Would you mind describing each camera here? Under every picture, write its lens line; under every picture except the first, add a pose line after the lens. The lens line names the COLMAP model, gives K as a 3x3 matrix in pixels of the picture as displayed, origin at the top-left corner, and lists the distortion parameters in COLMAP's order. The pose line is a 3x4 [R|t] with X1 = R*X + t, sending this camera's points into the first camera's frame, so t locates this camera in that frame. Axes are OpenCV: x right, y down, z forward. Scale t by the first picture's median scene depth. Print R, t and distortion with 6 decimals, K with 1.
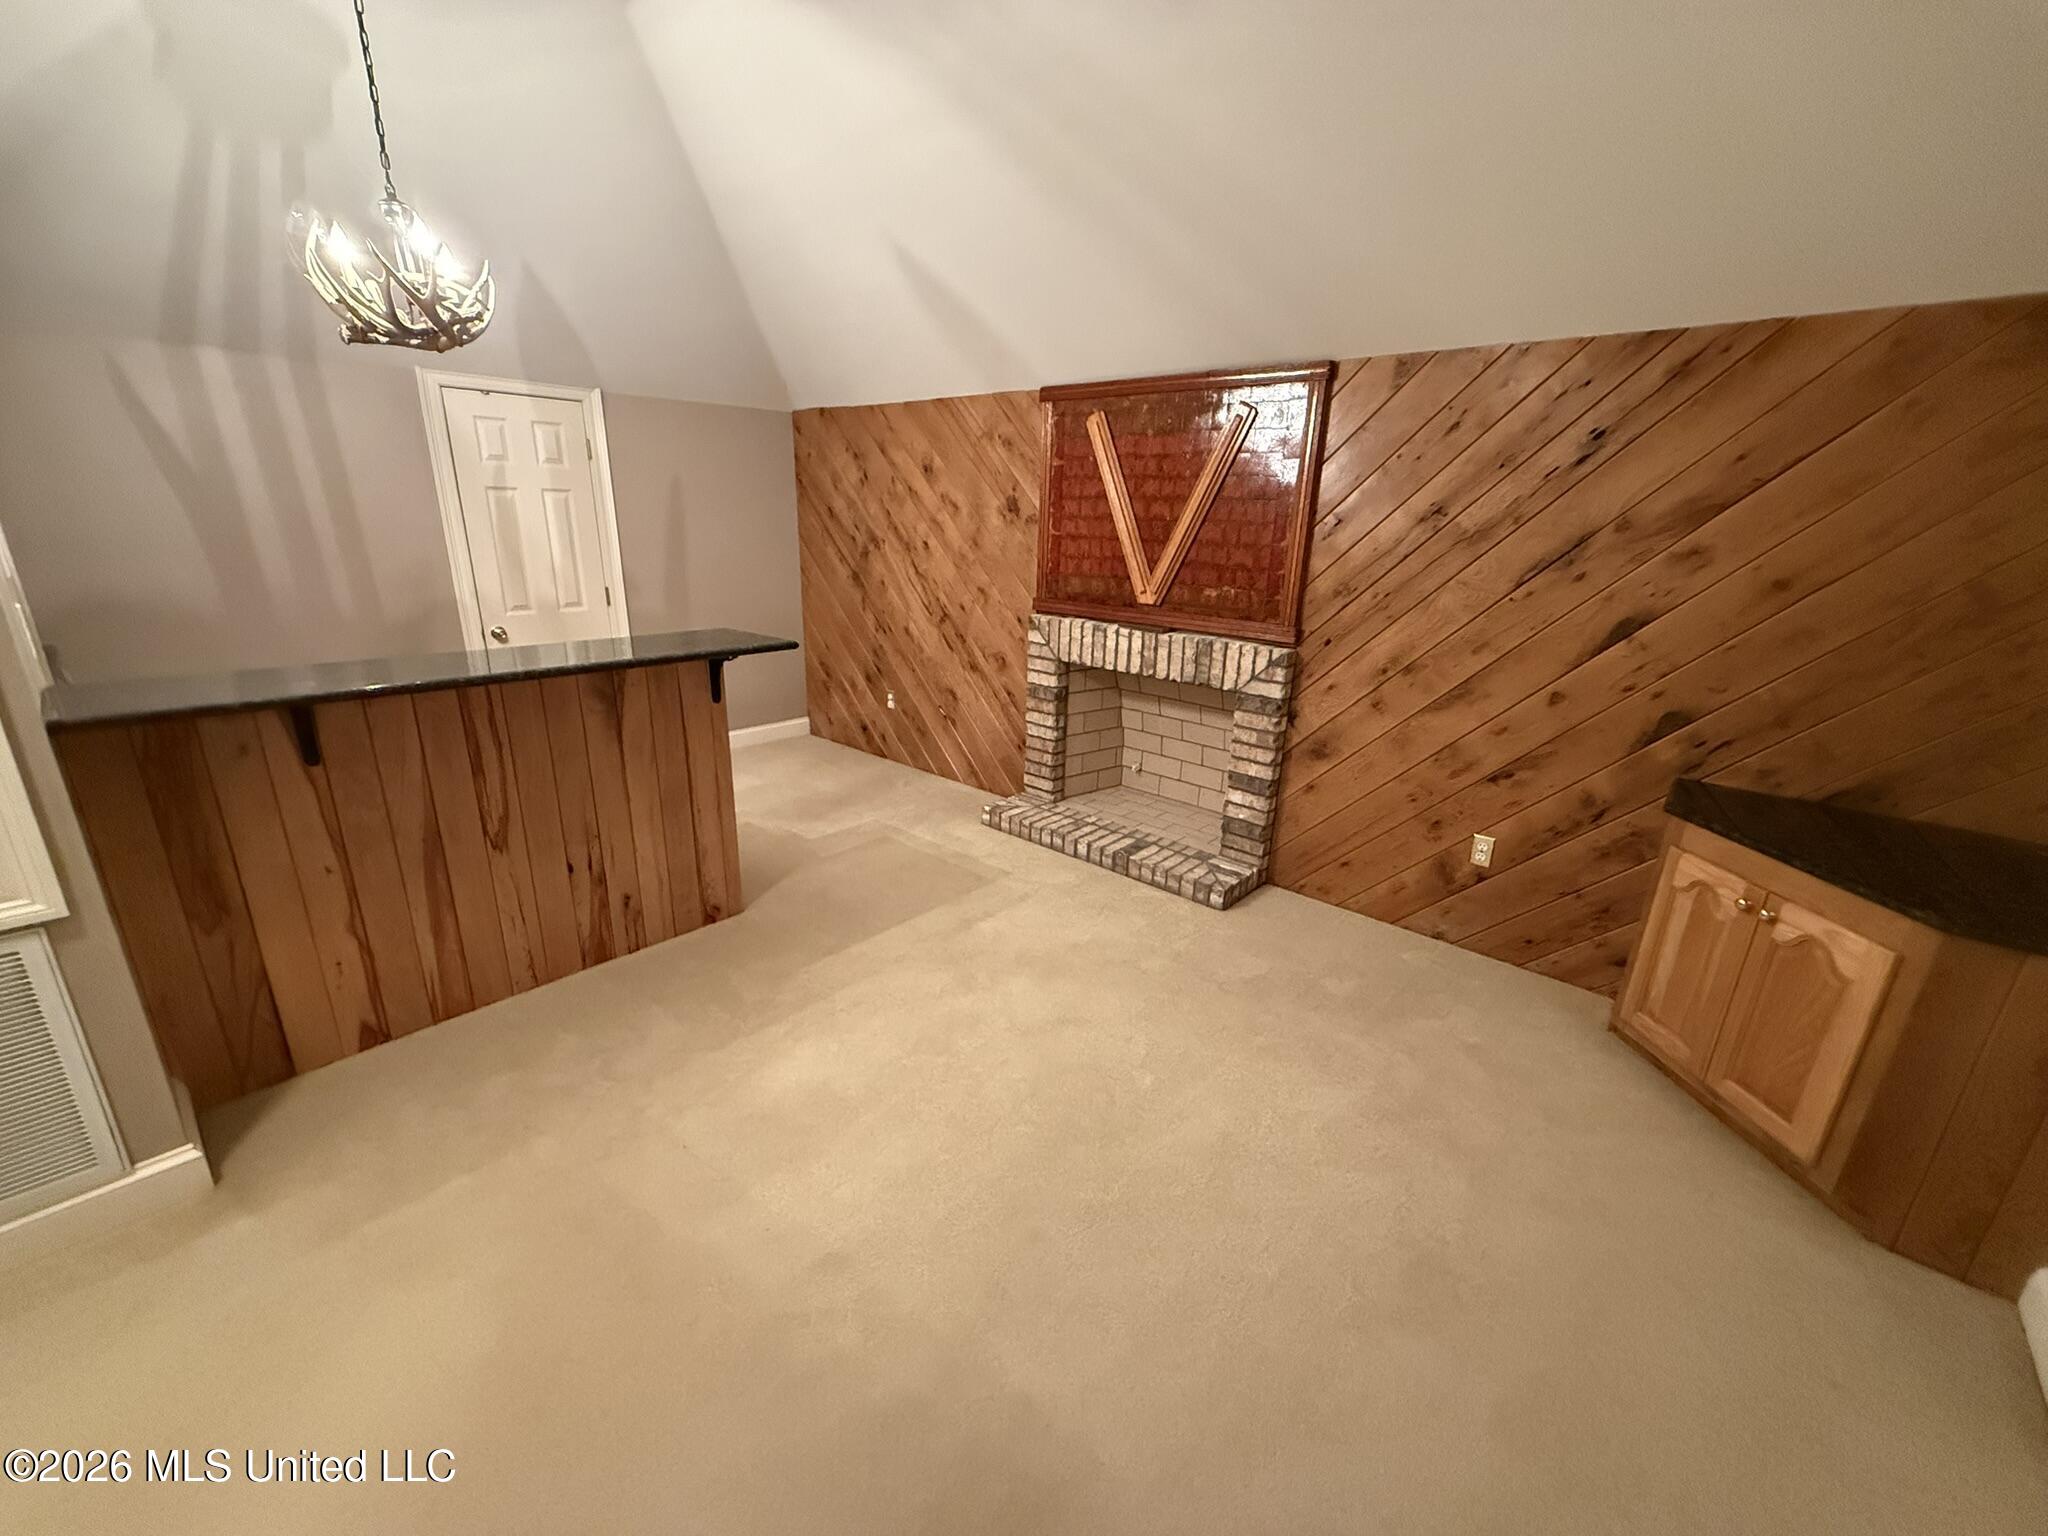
lens RADIAL K [[815.0, 0, 1026.0], [0, 815.0, 770.4], [0, 0, 1]] dist [0.000964, -0.000752]
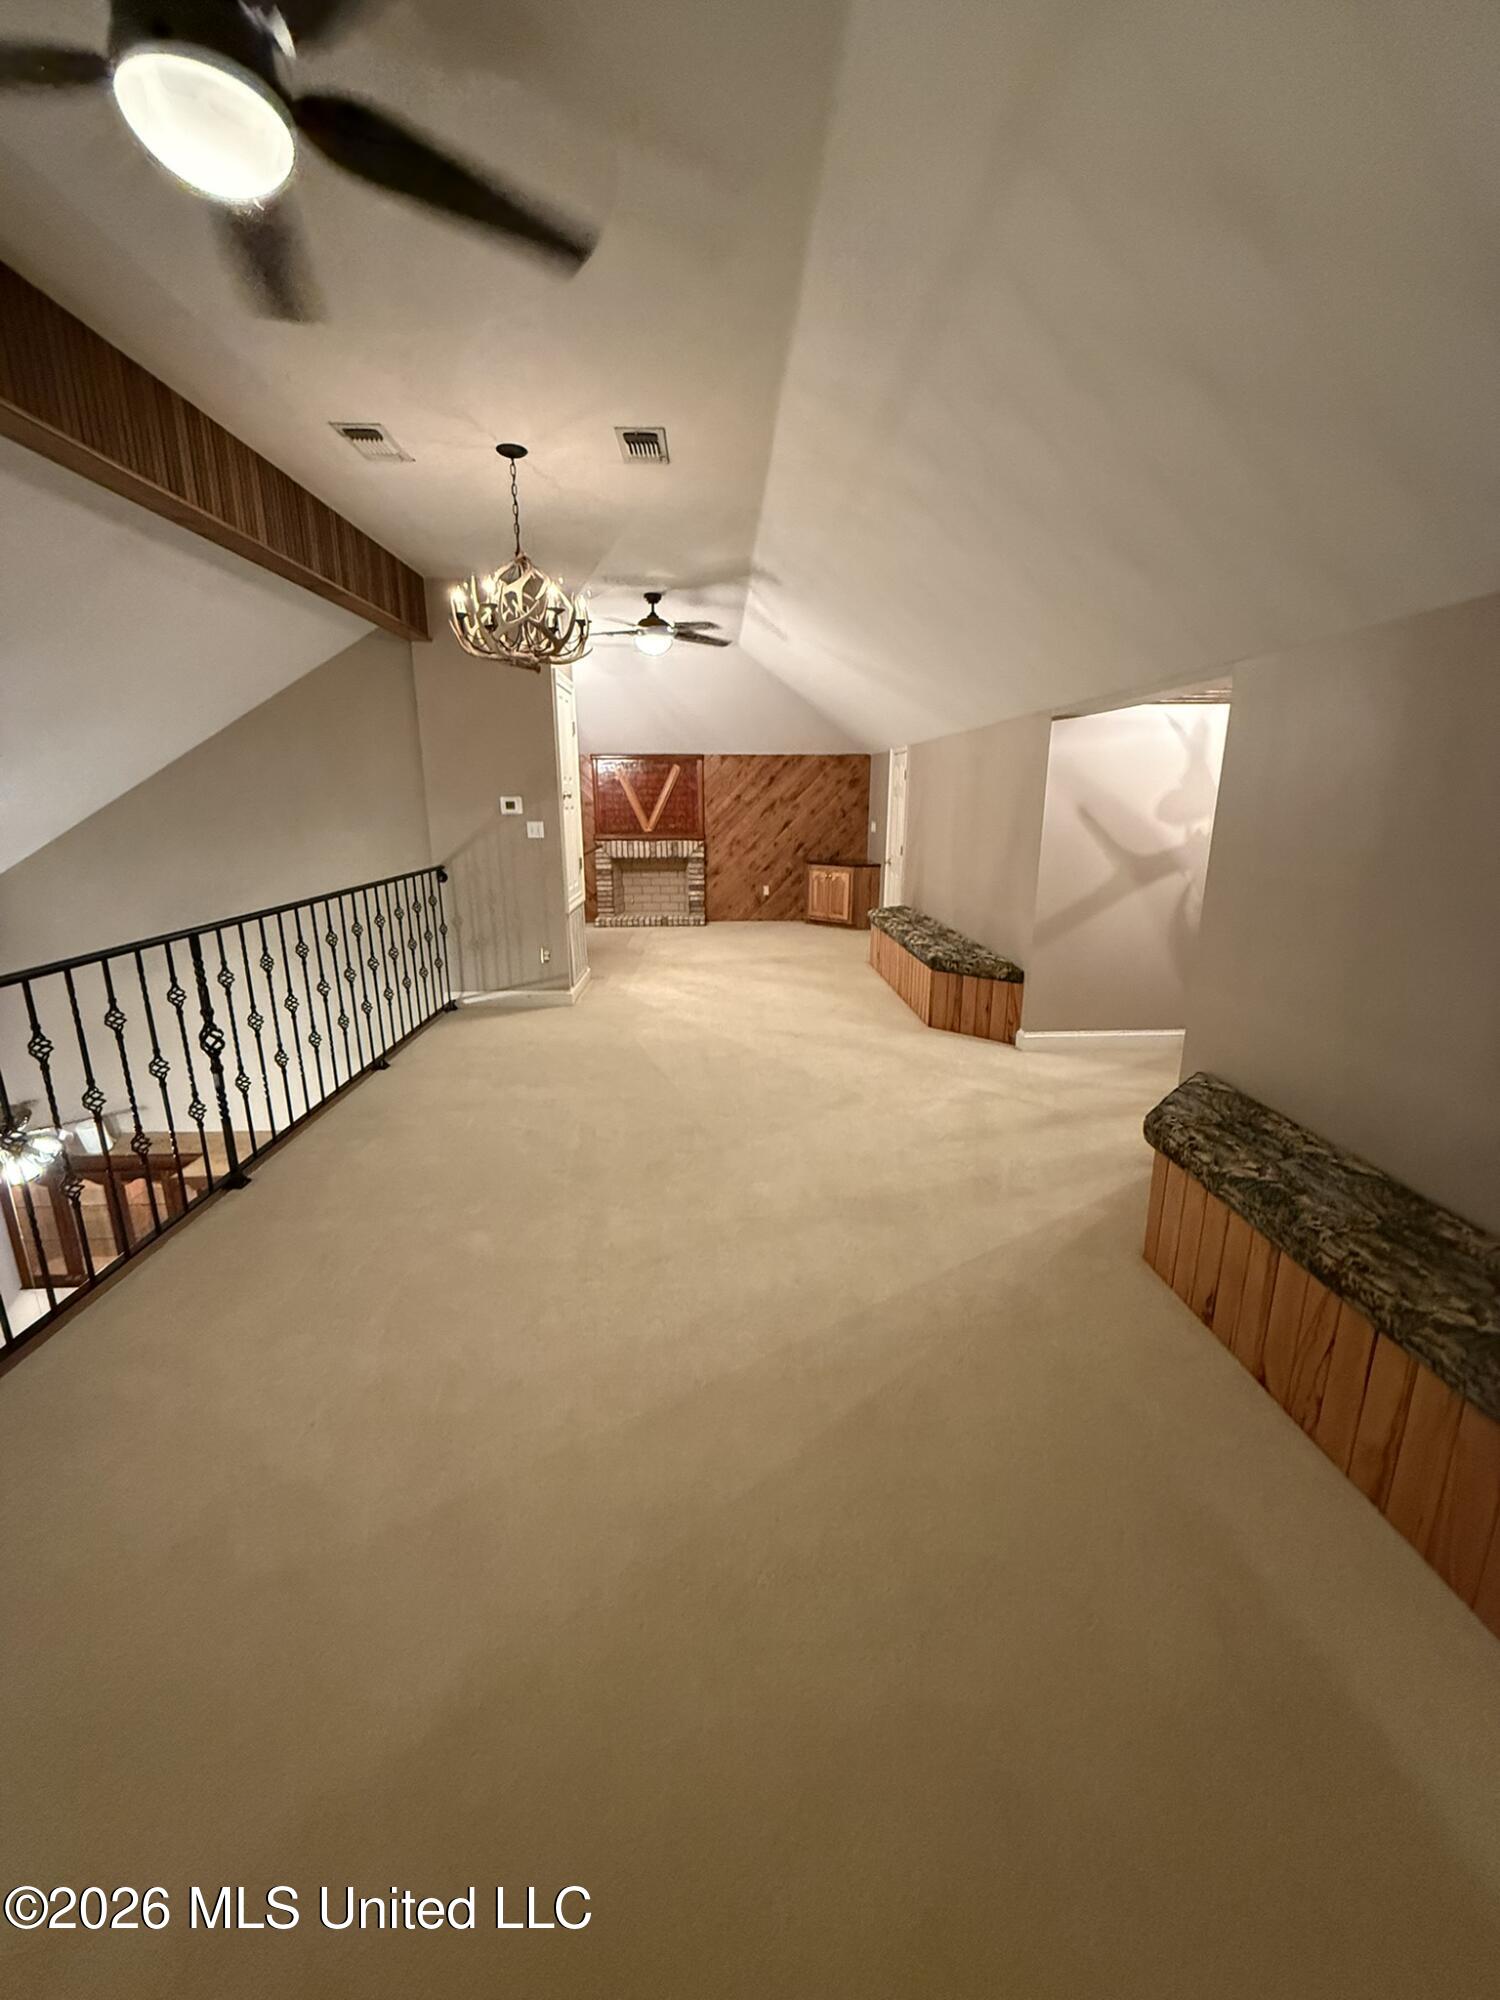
lens RADIAL K [[795.9, 0, 747.6], [0, 795.9, 996.7], [0, 0, 1]] dist [0.000964, -0.000752]
pose [[0.716980, -0.198926, 0.668108, -1.665442], [0.232872, 0.971708, 0.039415, 0.342717], [-0.657047, 0.127324, 0.743019, -1.278582]]
